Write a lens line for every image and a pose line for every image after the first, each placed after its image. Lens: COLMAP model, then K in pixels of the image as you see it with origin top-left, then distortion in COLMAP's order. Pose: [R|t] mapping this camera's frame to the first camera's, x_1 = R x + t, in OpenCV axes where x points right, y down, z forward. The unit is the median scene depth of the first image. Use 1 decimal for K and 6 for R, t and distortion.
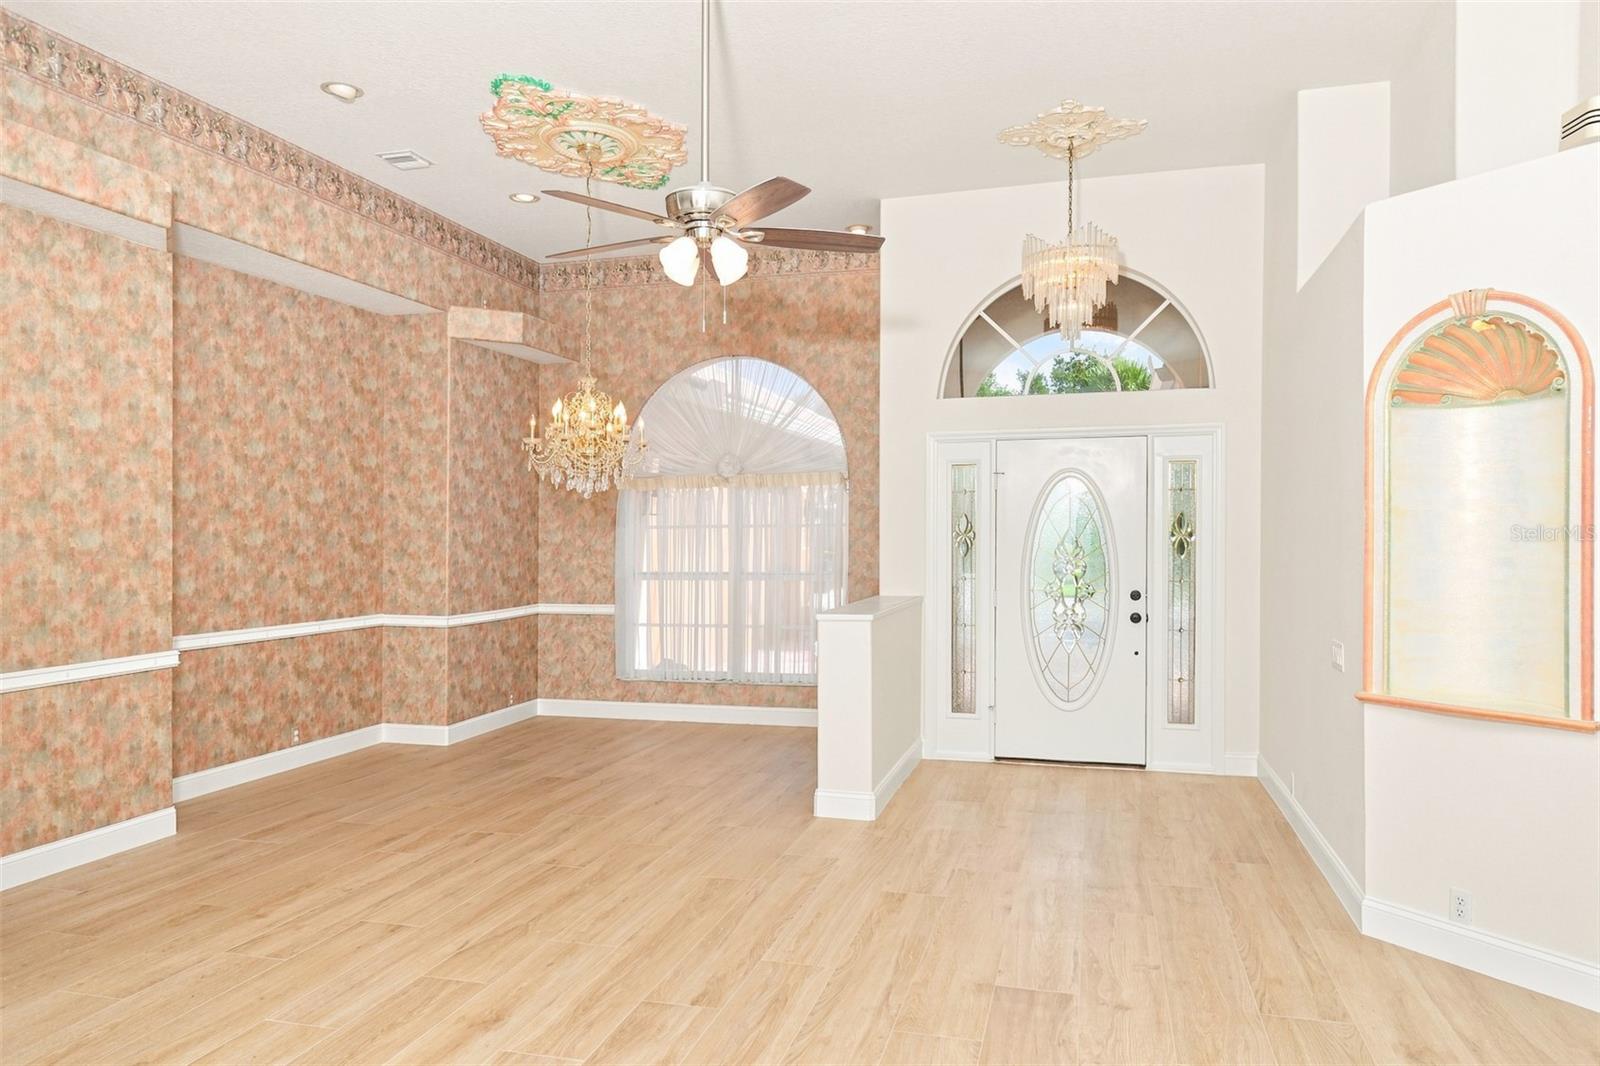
lens RADIAL K [[1127.4, 0, 799.3], [0, 1127.4, 529.3], [0, 0, 1]] dist [-0.003009, 0.002838]
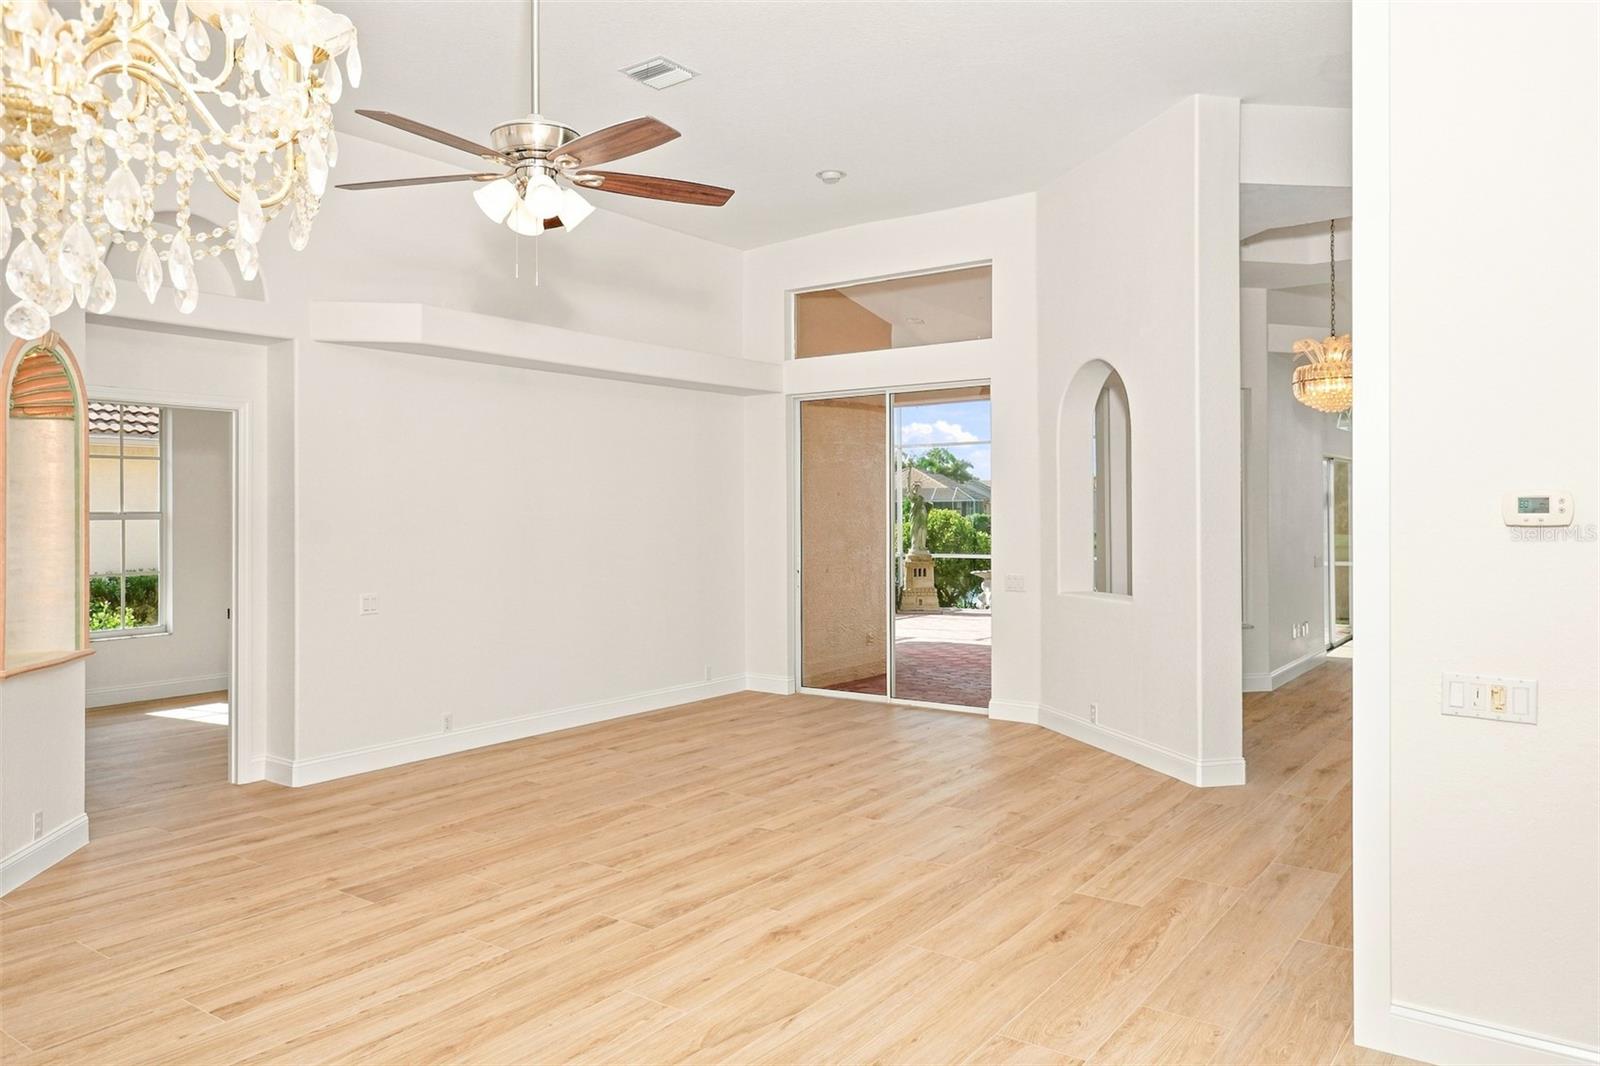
lens RADIAL K [[1127.4, 0, 798.5], [0, 1127.4, 528.8], [0, 0, 1]] dist [-0.003009, 0.002838]
pose [[-0.937748, 0.005632, 0.347271, -0.639549], [0.009257, 0.999919, 0.008779, 0.008512], [-0.347193, 0.011447, -0.937724, 1.909218]]
